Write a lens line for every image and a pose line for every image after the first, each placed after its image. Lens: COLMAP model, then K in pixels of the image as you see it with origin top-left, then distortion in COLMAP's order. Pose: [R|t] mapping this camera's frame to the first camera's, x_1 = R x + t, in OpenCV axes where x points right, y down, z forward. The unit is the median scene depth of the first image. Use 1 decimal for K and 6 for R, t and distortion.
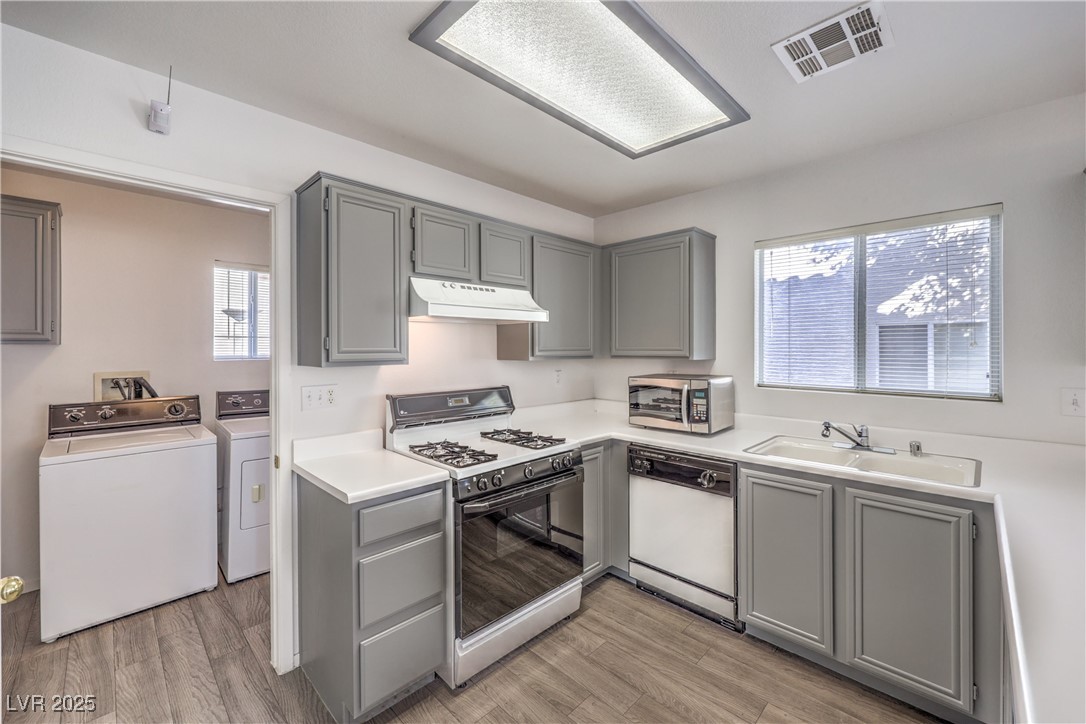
lens RADIAL K [[438.7, 0, 543.9], [0, 438.7, 351.2], [0, 0, 1]] dist [-0.001247, -0.000159]
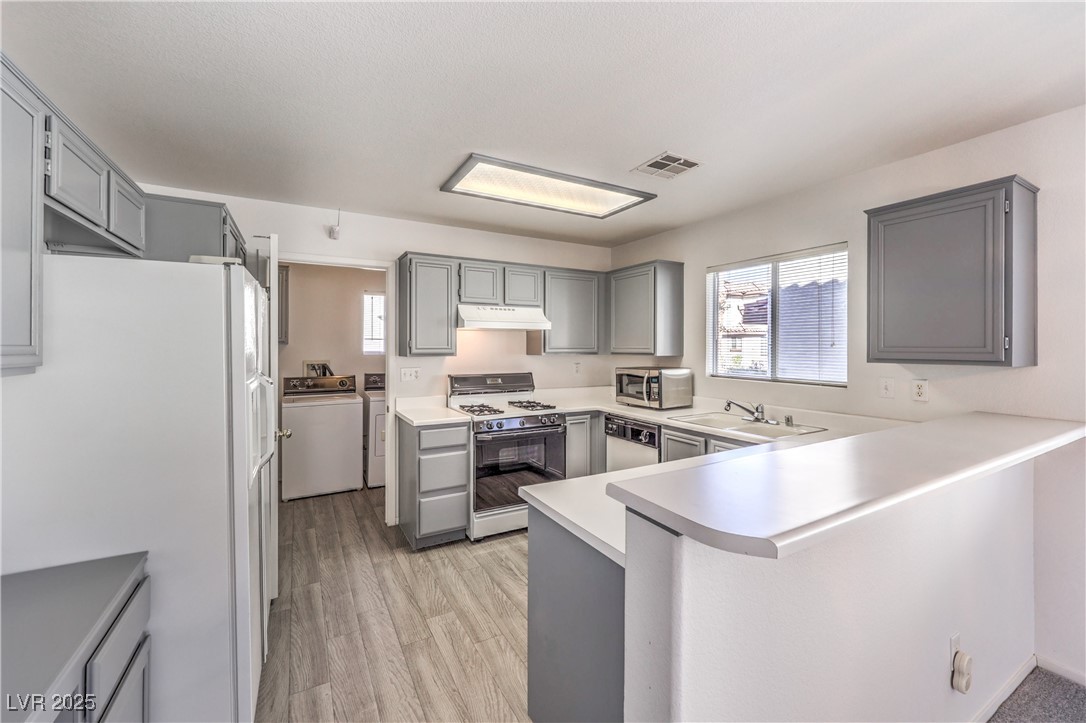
lens RADIAL K [[438.7, 0, 543.9], [0, 438.7, 350.7], [0, 0, 1]] dist [-0.001247, -0.000159]
pose [[0.961546, 0.005627, -0.274587, 0.410691], [-0.005352, 0.999984, 0.001752, 0.003433], [0.274592, -0.000215, 0.961561, -0.458402]]
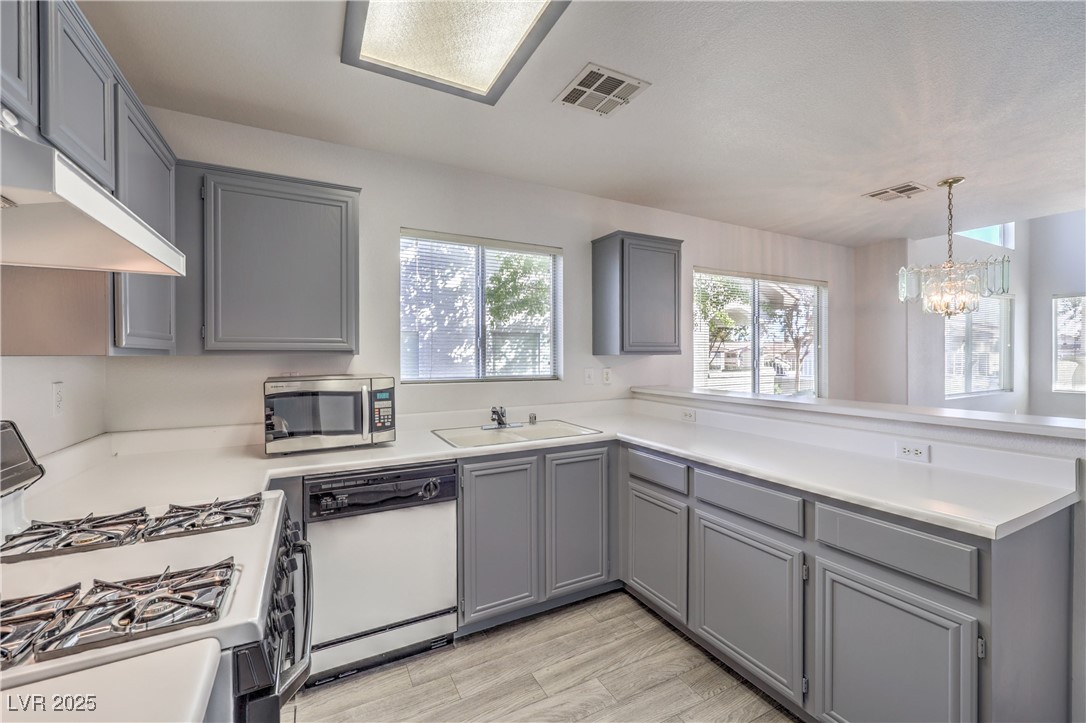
lens RADIAL K [[458.6, 0, 558.4], [0, 458.6, 359.3], [0, 0, 1]] dist [0.008337, -0.000018]
pose [[0.280490, -0.006959, 0.959832, -0.389609], [0.012511, 0.999915, 0.003594, 0.032145], [-0.959775, 0.011001, 0.280554, 0.453772]]
